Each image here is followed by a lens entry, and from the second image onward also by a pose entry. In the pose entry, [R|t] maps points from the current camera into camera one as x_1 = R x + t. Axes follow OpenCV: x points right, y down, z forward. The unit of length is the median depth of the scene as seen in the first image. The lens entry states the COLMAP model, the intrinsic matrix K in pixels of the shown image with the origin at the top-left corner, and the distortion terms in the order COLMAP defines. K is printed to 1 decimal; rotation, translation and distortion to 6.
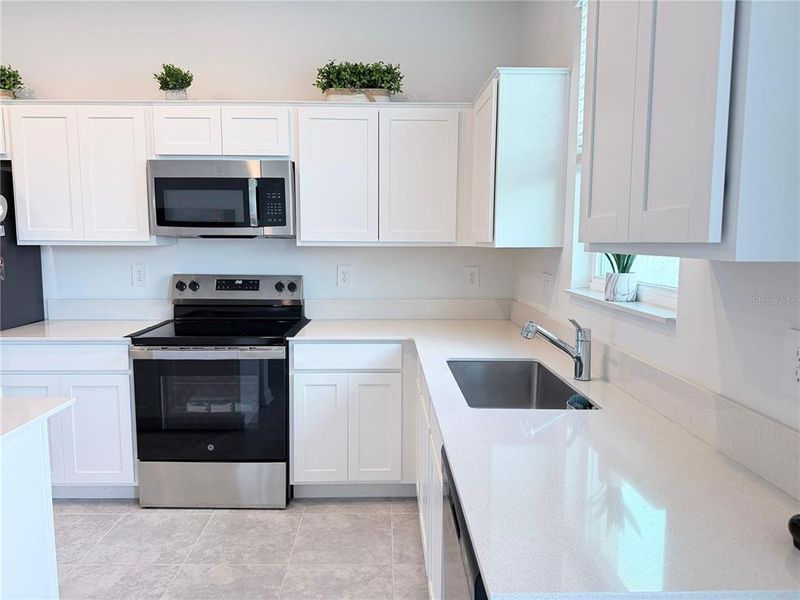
lens RADIAL K [[568.5, 0, 400.0], [0, 568.5, 300.0], [0, 0, 1]] dist [0.115312, -0.171834]
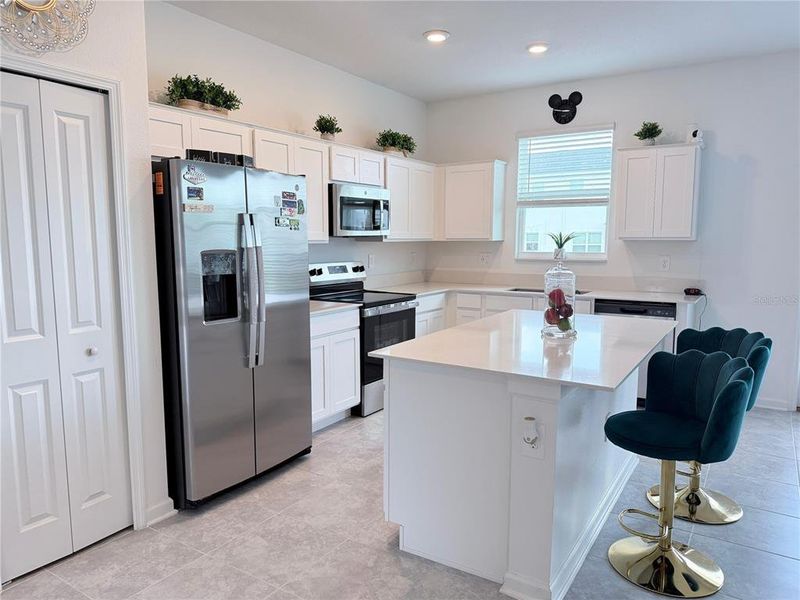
lens RADIAL K [[568.5, 0, 400.0], [0, 568.5, 300.0], [0, 0, 1]] dist [0.115312, -0.171834]
pose [[0.542936, -0.098603, 0.833965, -1.528947], [0.088815, 0.994255, 0.059734, -0.023655], [-0.835064, 0.041637, 0.548574, 0.091500]]
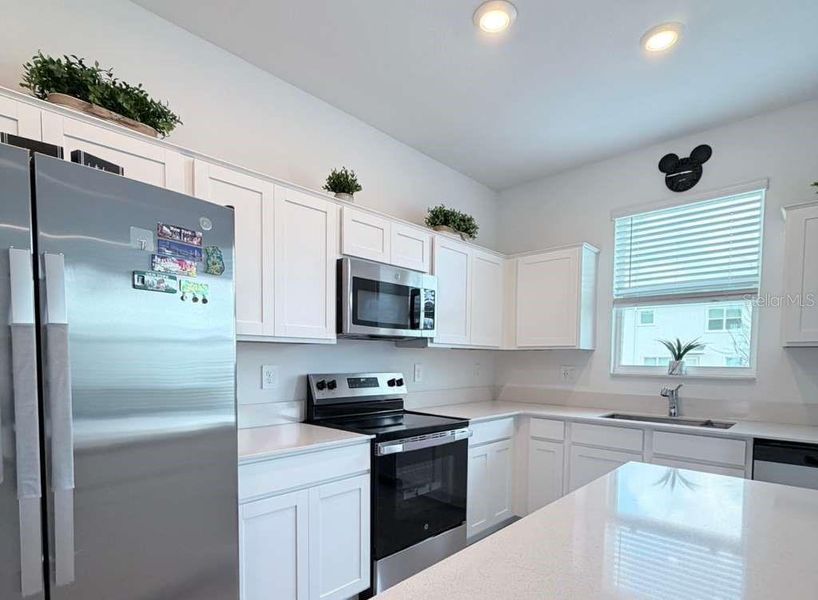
lens RADIAL K [[443.2, 0, 409.7], [0, 443.2, 377.8], [0, 0, 1]] dist [-0.000259, 0.000247]
pose [[0.689235, -0.028830, 0.723964, -0.896799], [0.067564, 0.997412, -0.024603, -0.009698], [-0.721381, 0.065872, 0.689399, 0.396269]]
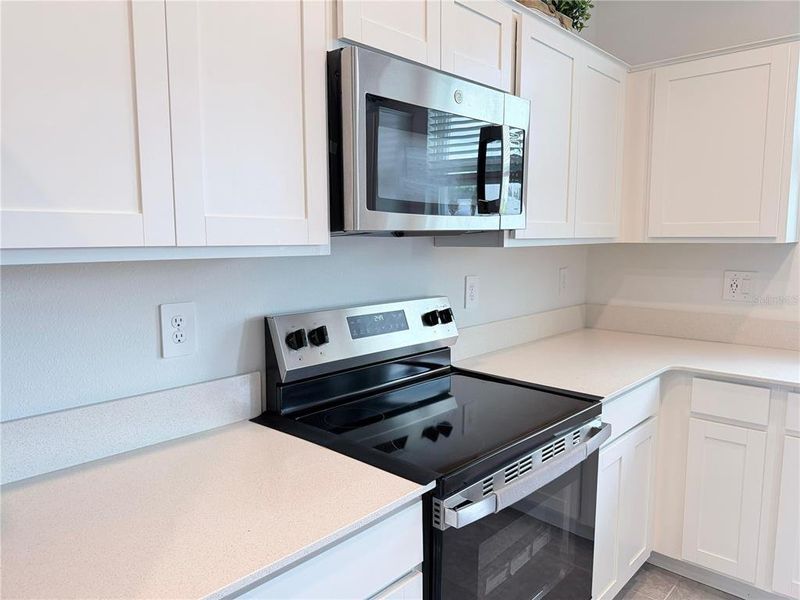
lens RADIAL K [[568.5, 0, 400.0], [0, 568.5, 300.0], [0, 0, 1]] dist [0.115312, -0.171834]
pose [[0.683371, -0.088013, 0.724746, -0.707036], [0.080271, 0.995746, 0.045234, -0.076686], [-0.725645, 0.027264, 0.687529, 0.678726]]
